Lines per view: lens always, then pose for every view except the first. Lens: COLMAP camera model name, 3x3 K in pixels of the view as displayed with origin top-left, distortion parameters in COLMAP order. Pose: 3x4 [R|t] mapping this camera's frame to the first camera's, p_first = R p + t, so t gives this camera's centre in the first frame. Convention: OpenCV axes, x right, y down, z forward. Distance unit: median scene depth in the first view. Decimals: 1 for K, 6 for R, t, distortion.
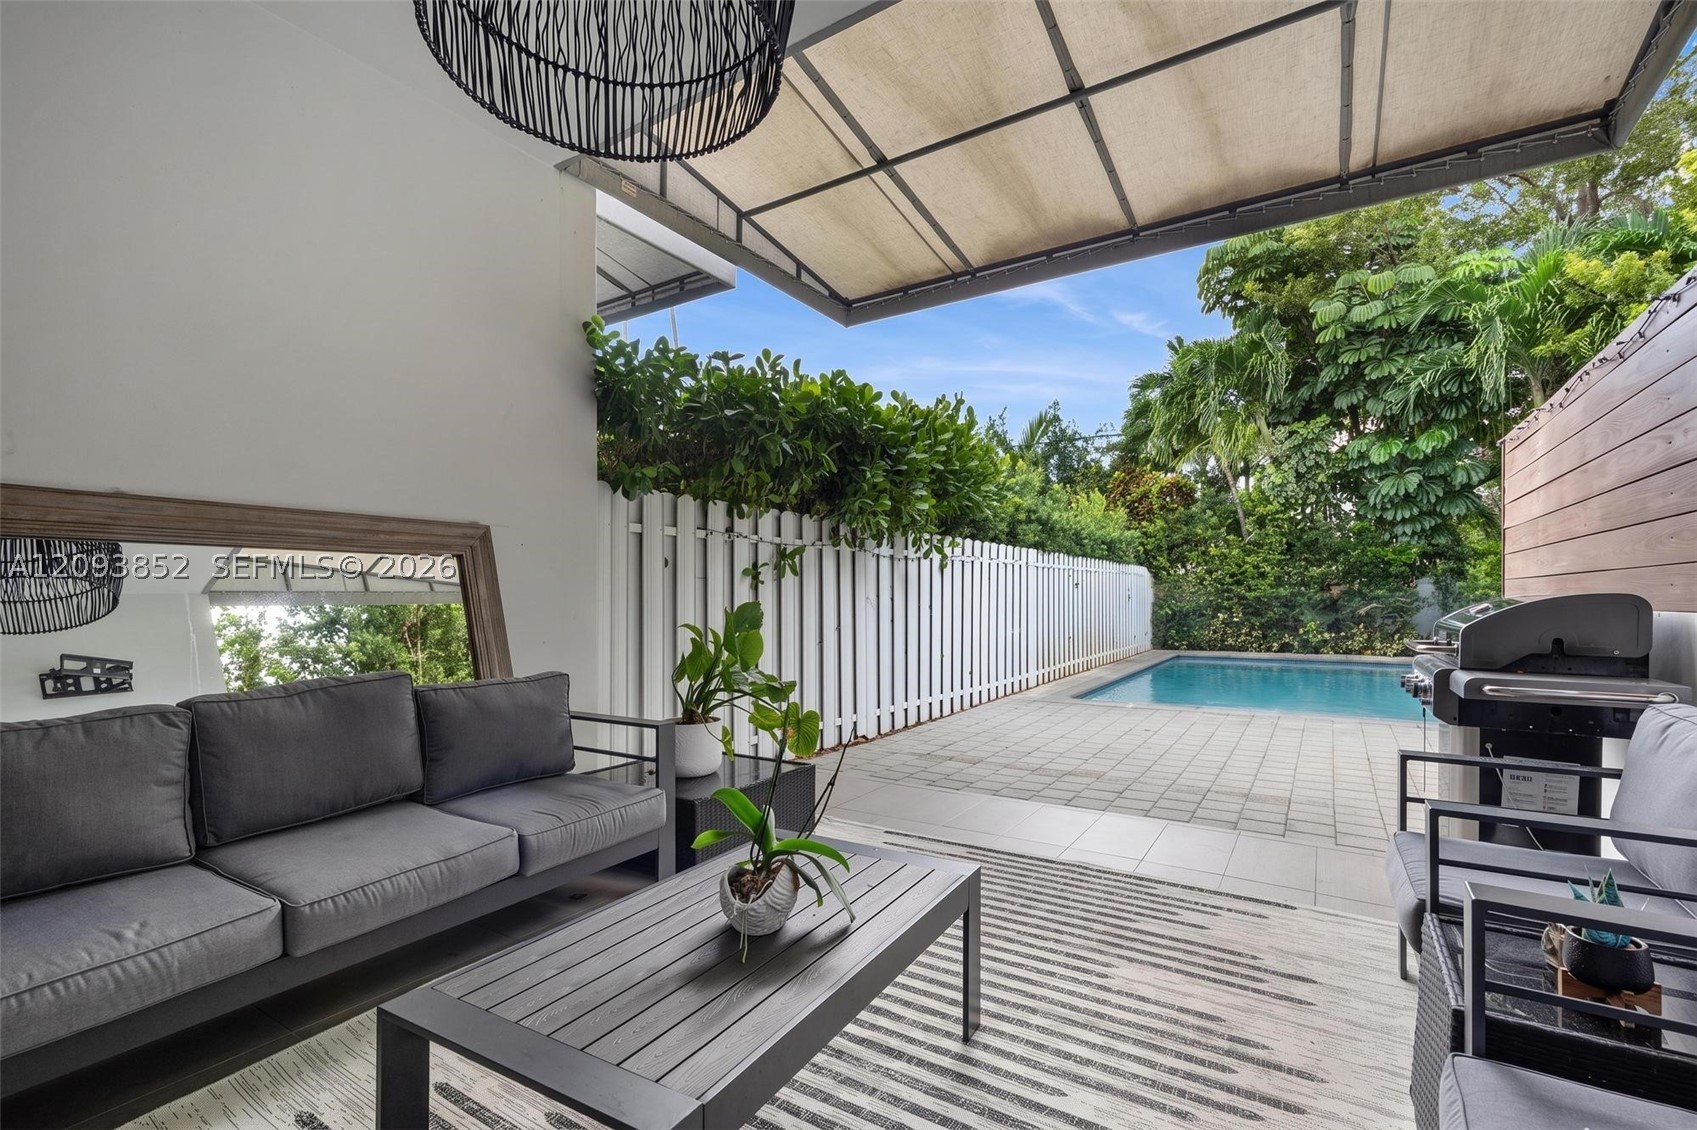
lens RADIAL K [[695.8, 0, 853.4], [0, 695.8, 597.7], [0, 0, 1]] dist [-0.001525, 0.000265]
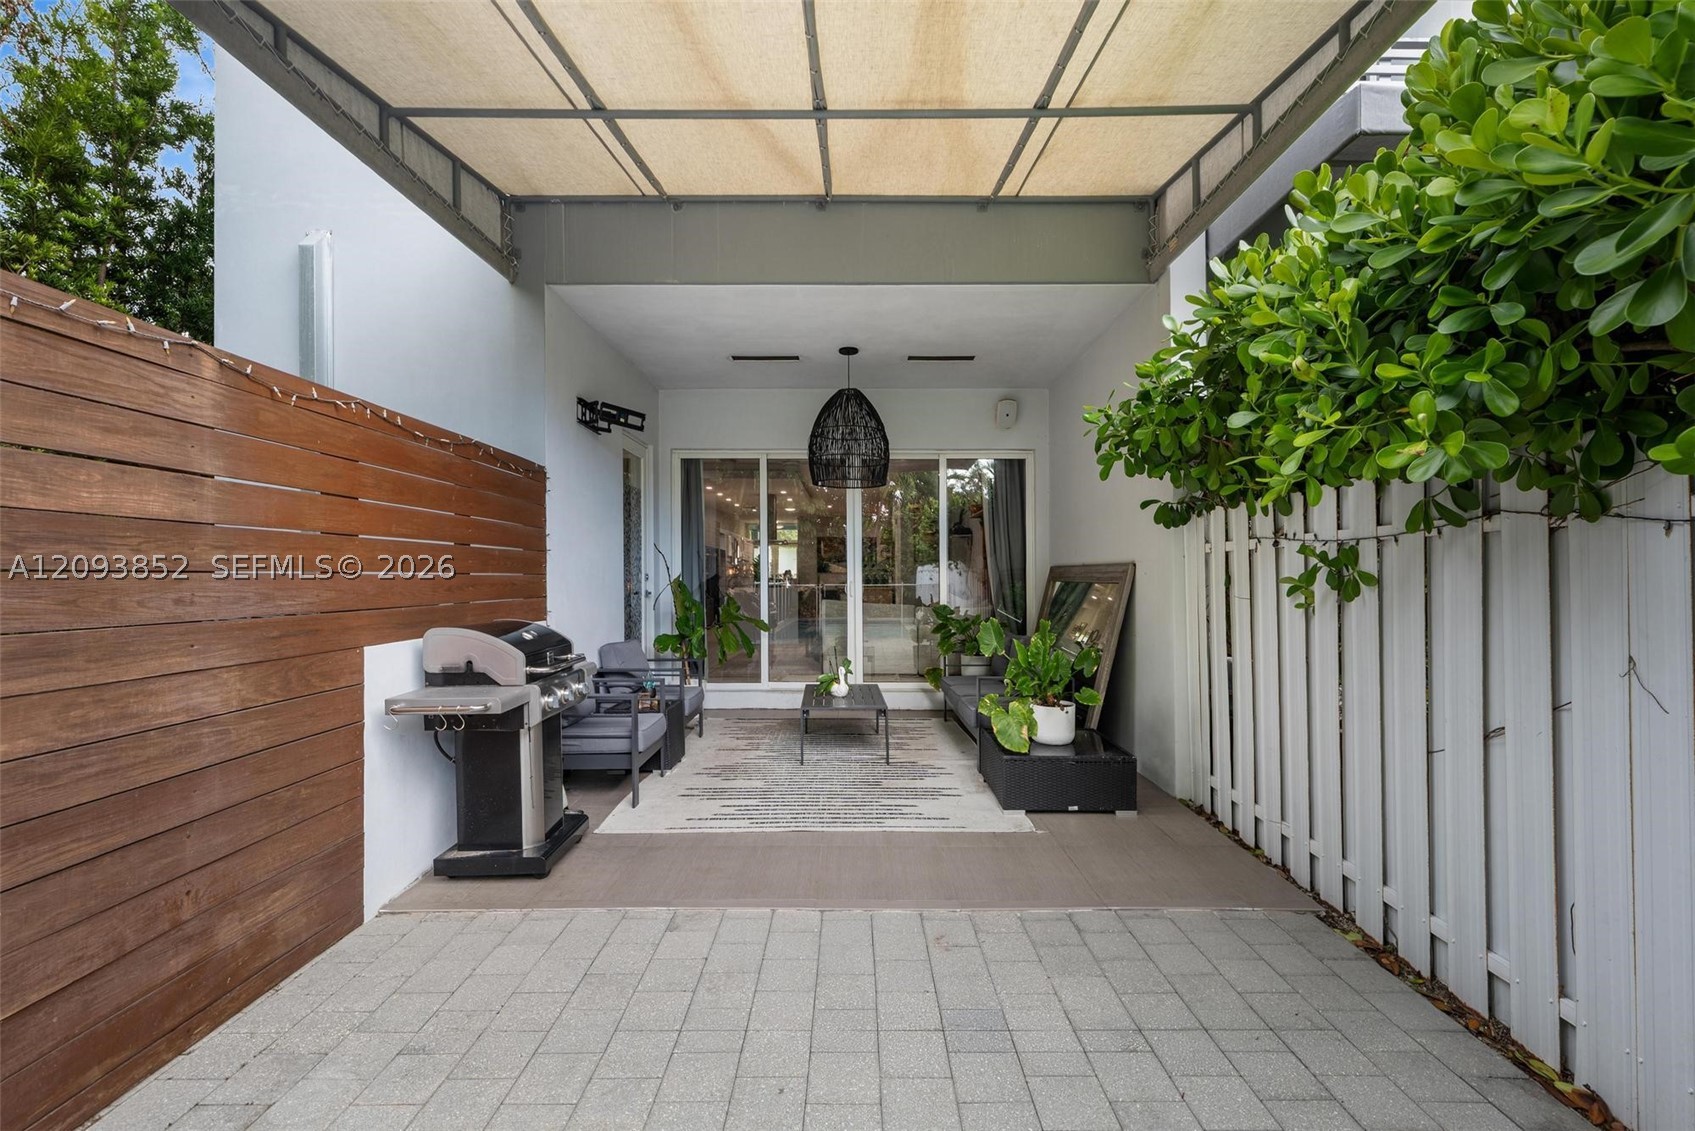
lens RADIAL K [[707.6, 0, 854.3], [0, 707.6, 591.7], [0, 0, 1]] dist [-0.000634, 0.000509]
pose [[-0.831690, 0.018463, -0.554933, 1.295455], [0.011286, 0.999803, 0.016348, -0.107027], [0.555125, 0.007334, -0.831735, 2.859403]]
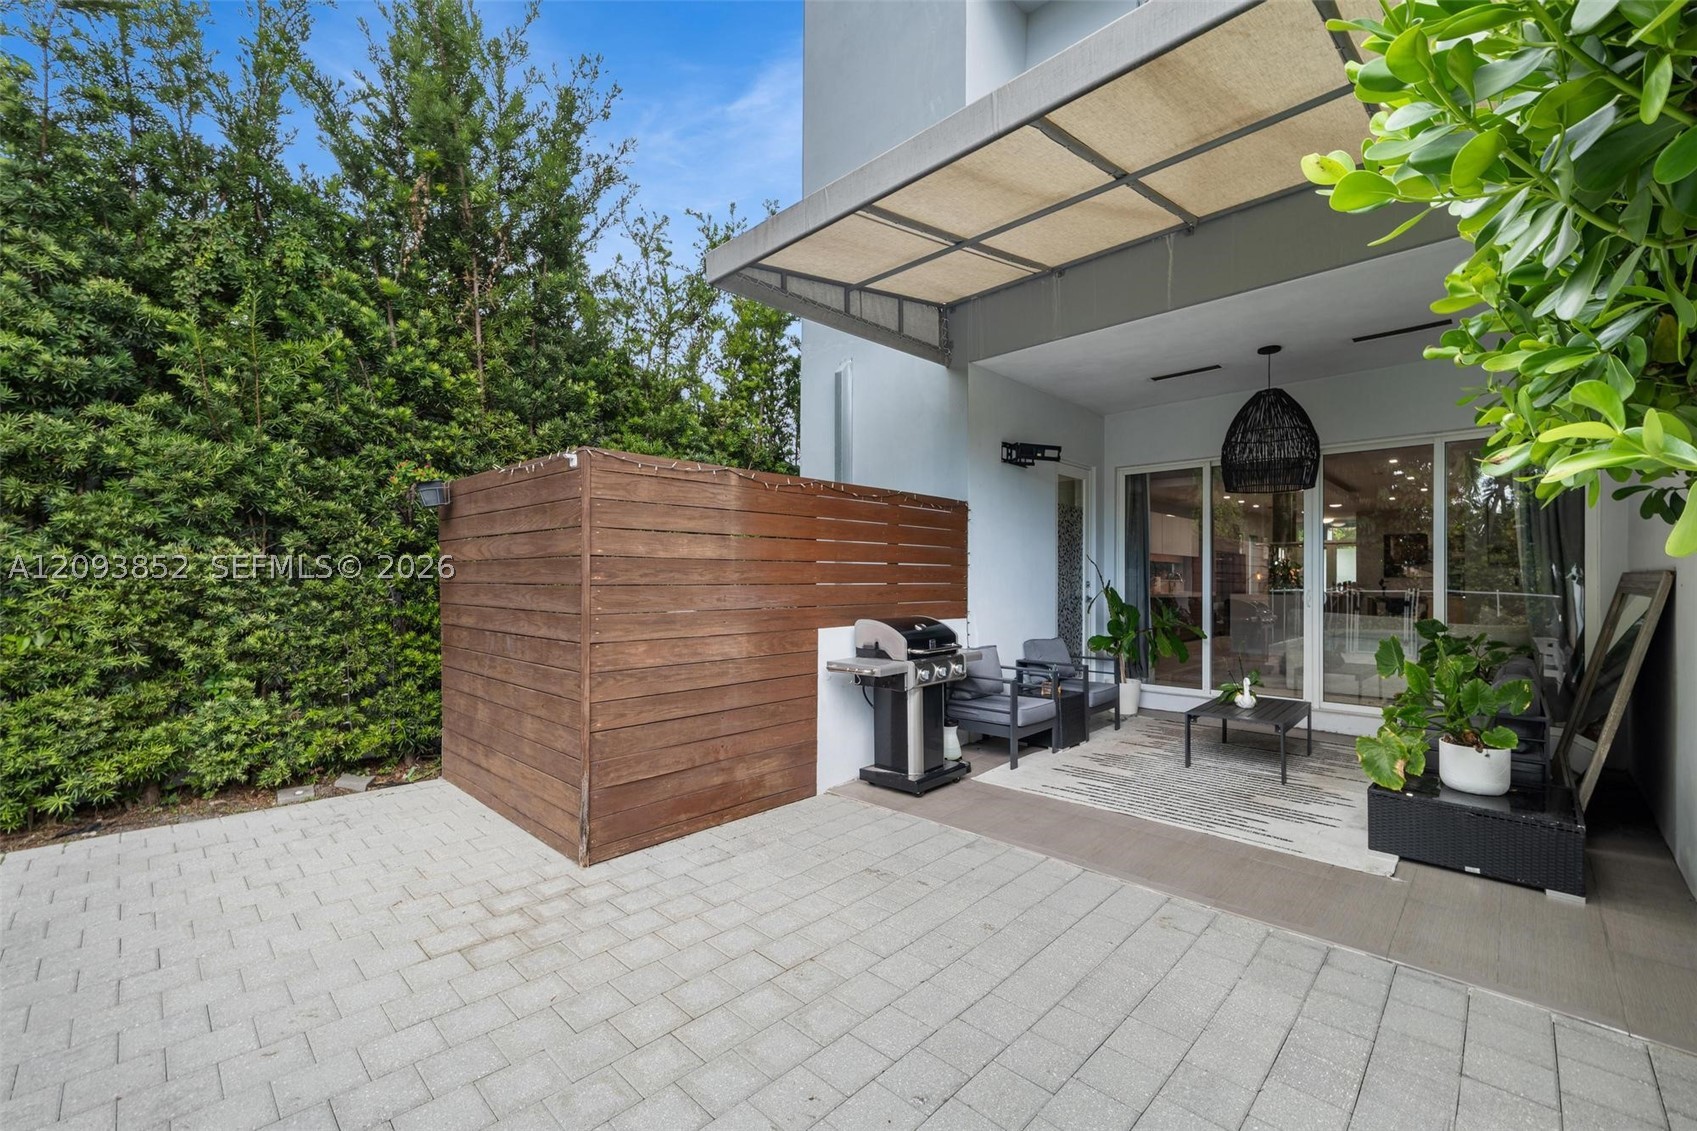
lens RADIAL K [[690.4, 0, 877.1], [0, 690.4, 601.1], [0, 0, 1]] dist [-0.000237, 0.000017]
pose [[-0.987881, 0.000247, 0.155212, 0.829816], [0.003478, 0.999783, 0.020547, -0.120680], [-0.155174, 0.020838, -0.987667, 3.317987]]
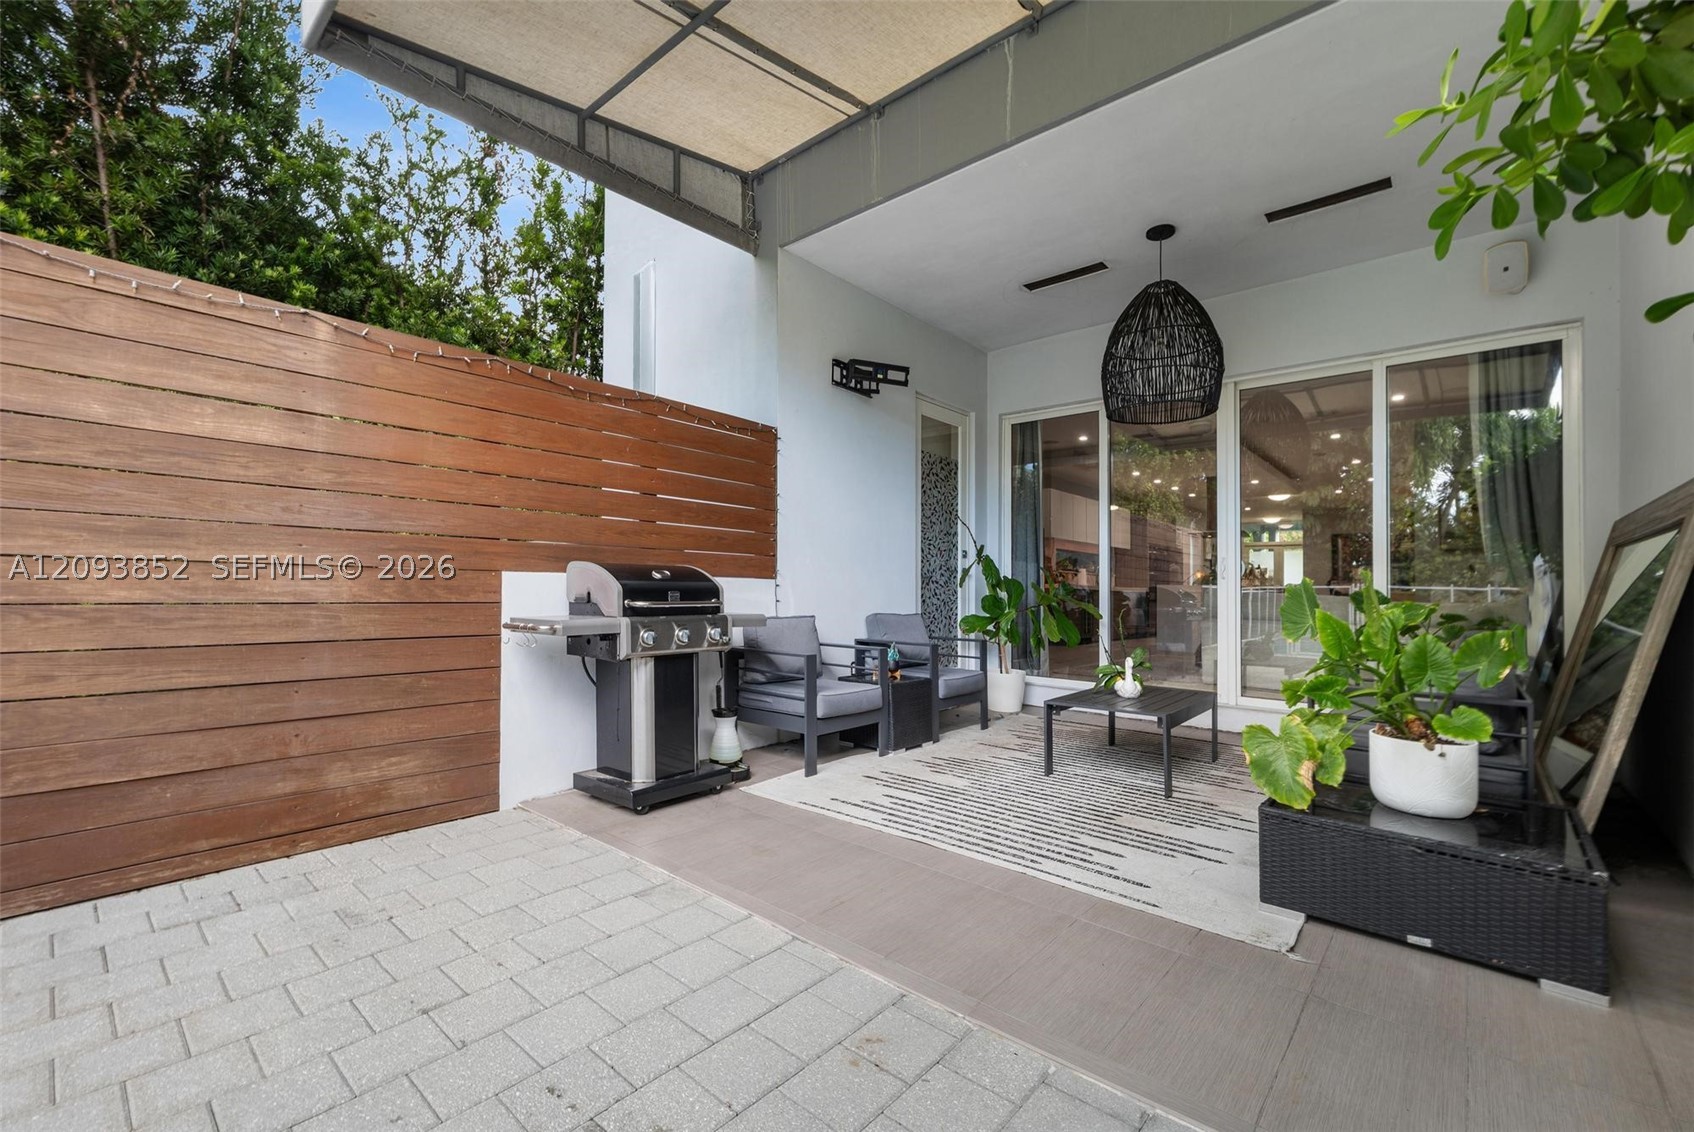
lens RADIAL K [[694.6, 0, 851.8], [0, 694.6, 598.6], [0, 0, 1]] dist [-0.001525, 0.000265]
pose [[-0.990949, -0.008850, 0.133950, 0.403610], [-0.008842, 0.999961, 0.000656, 0.053332], [-0.133950, -0.000534, -0.990988, 2.648778]]
